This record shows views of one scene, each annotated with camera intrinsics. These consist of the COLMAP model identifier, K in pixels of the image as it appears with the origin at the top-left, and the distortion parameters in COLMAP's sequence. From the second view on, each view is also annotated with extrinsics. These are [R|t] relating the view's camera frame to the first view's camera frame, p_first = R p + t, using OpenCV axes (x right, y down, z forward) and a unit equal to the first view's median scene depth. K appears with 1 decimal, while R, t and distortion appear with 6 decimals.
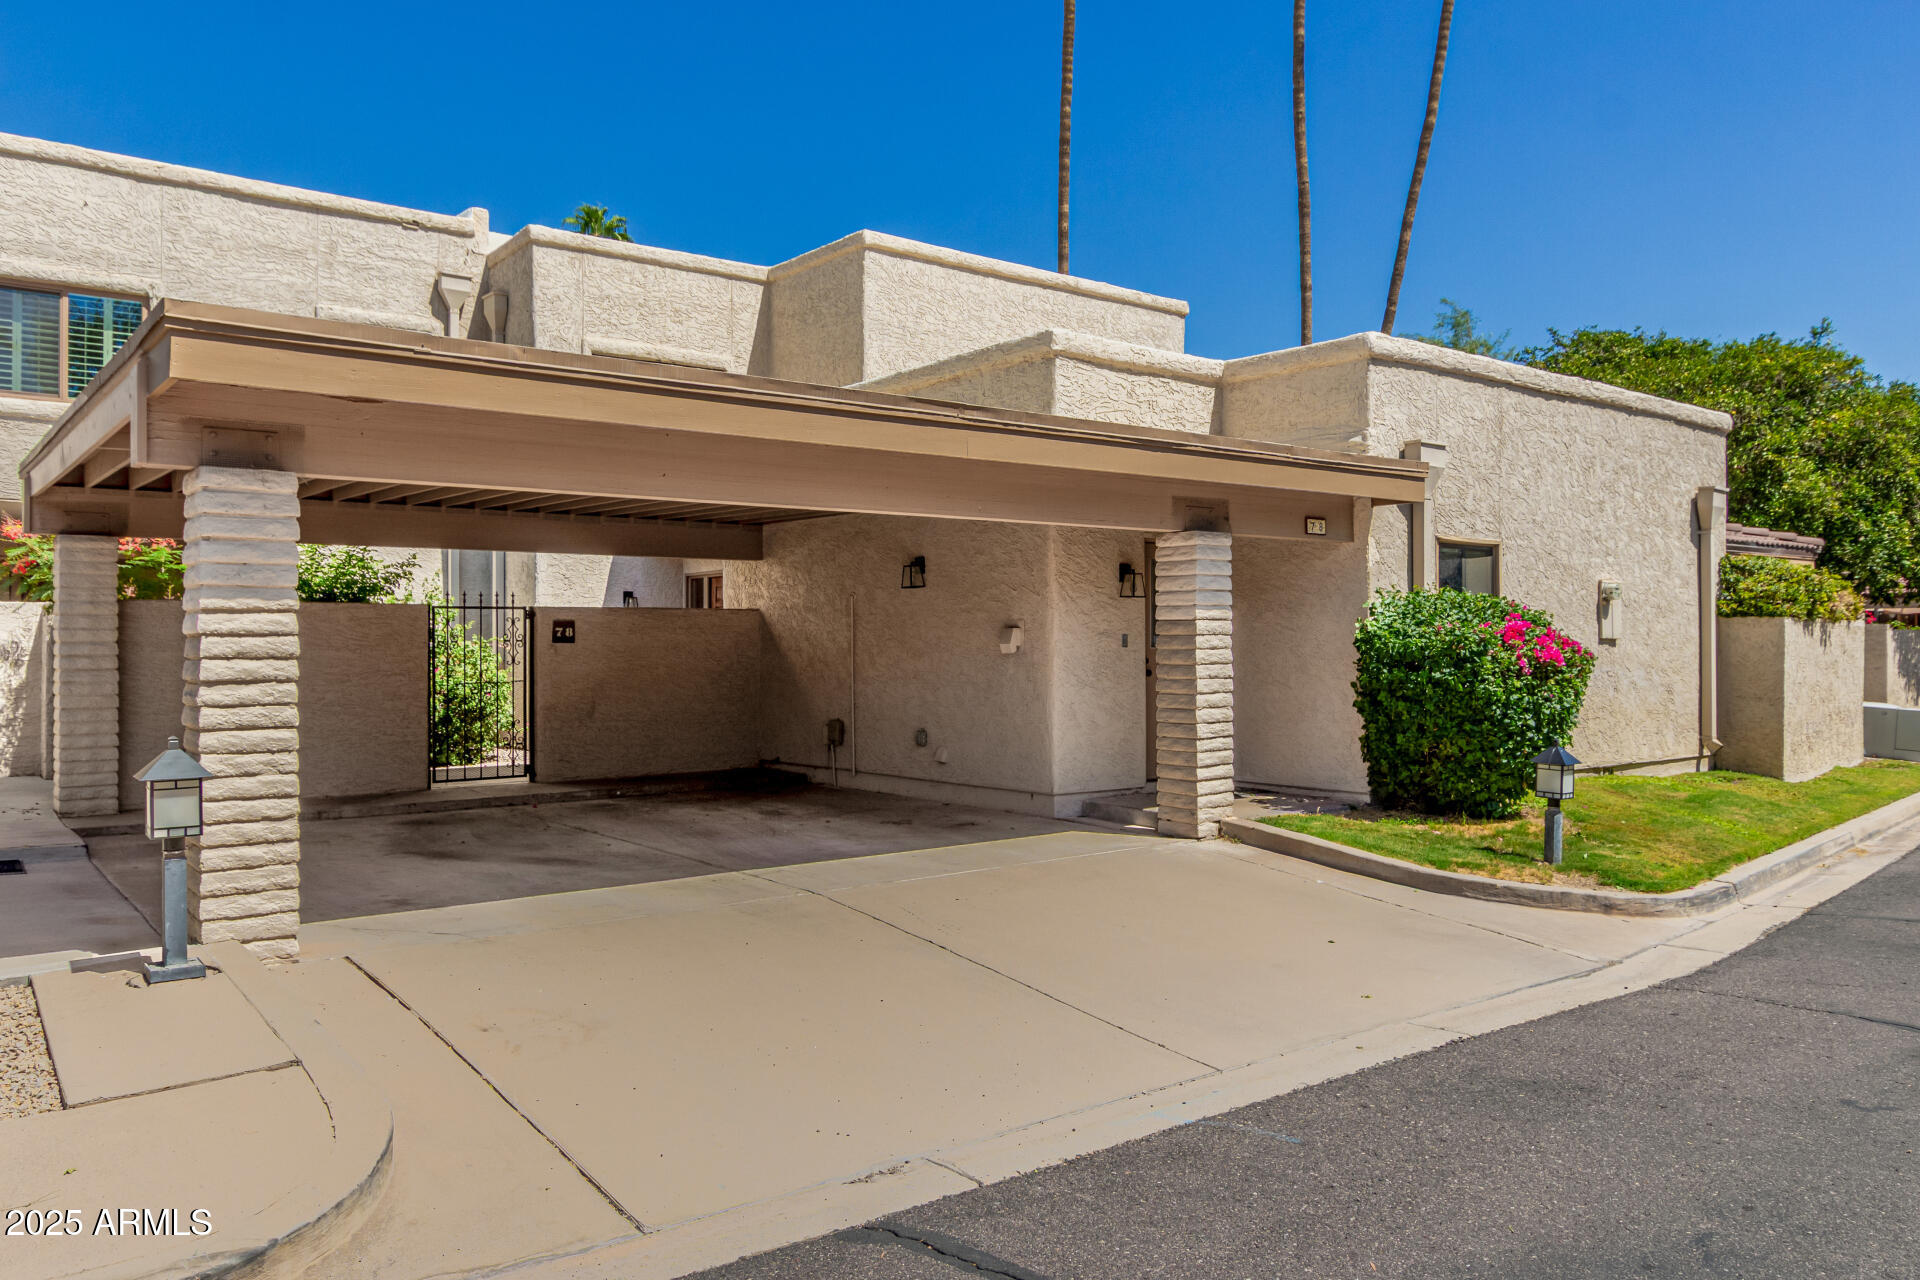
lens RADIAL K [[1383.9, 0, 961.2], [0, 1383.9, 637.3], [0, 0, 1]] dist [0.000927, 0.001474]
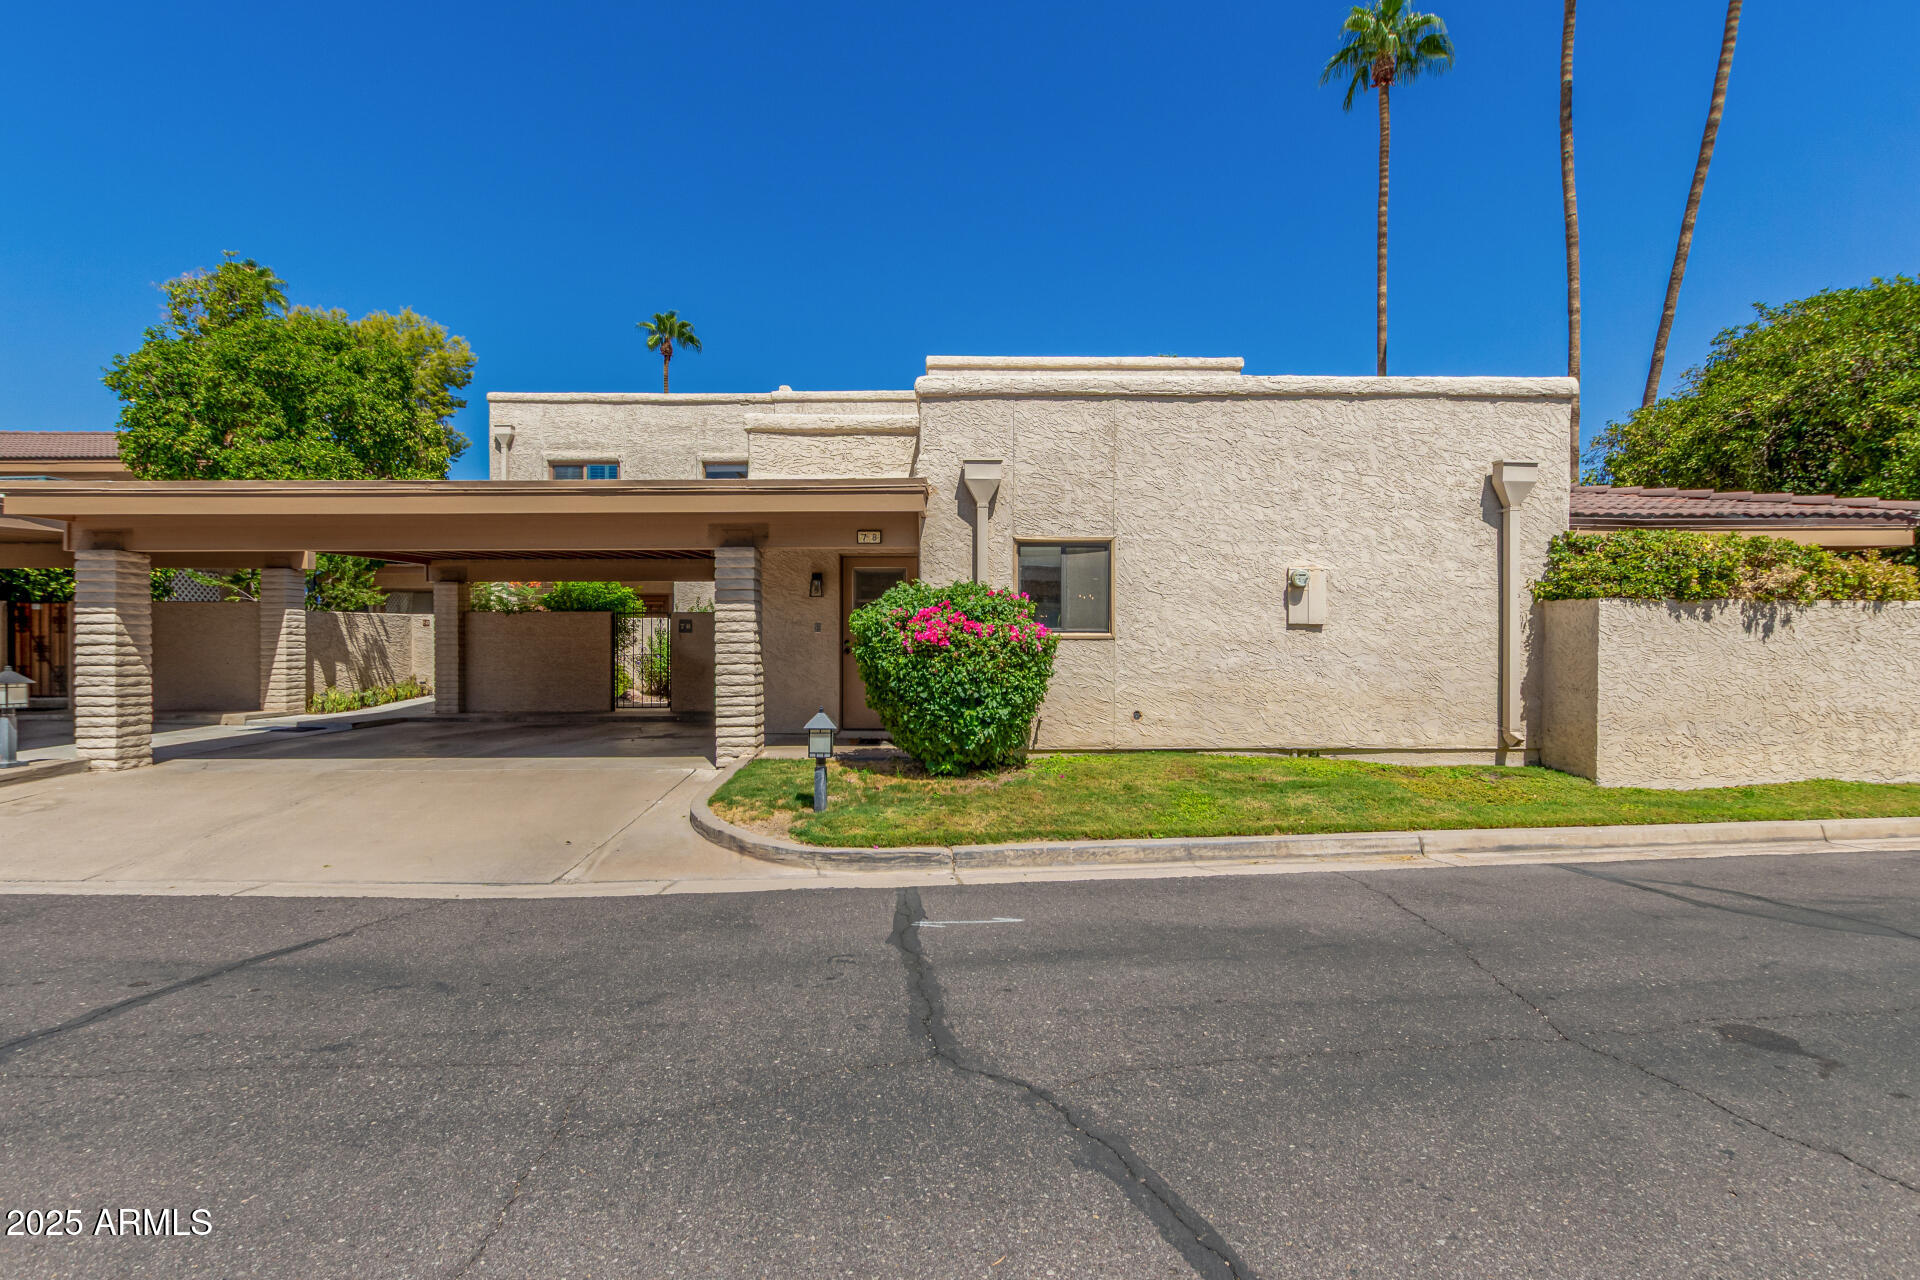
lens RADIAL K [[886.3, 0, 960.7], [0, 886.3, 643.5], [0, 0, 1]] dist [0.005337, -0.001776]
pose [[0.788633, 0.003224, -0.614855, 0.674804], [0.001537, 0.999973, 0.007215, 0.010281], [0.614862, -0.006635, 0.788607, 0.328215]]
